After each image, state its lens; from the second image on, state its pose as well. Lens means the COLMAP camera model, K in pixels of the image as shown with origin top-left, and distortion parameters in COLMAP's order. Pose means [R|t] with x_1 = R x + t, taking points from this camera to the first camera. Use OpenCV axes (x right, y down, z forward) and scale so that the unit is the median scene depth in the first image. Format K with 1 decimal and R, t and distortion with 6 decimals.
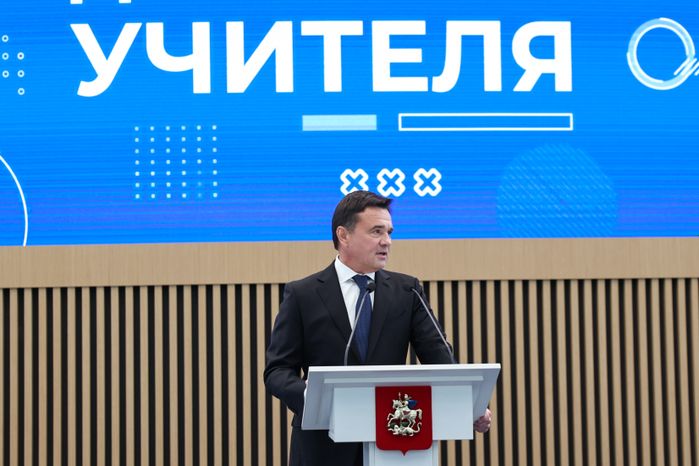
lens RADIAL K [[1409.8, 0, 322.7], [0, 1409.8, 235.0], [0, 0, 1]] dist [0.069232, 0.044299]
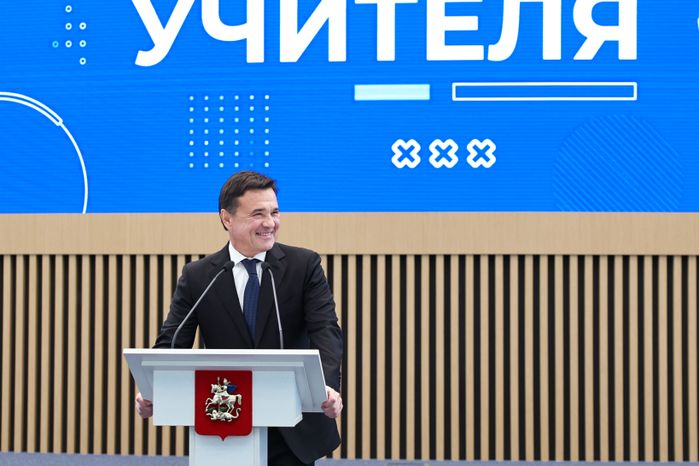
lens RADIAL K [[1407.0, 0, 347.2], [0, 1407.0, 234.0], [0, 0, 1]] dist [0.070108, 0.013159]
pose [[0.990010, 0.015080, -0.140191, 0.120171], [-0.011531, 0.999593, 0.026093, -0.006030], [0.140528, -0.024216, 0.989781, 0.020535]]
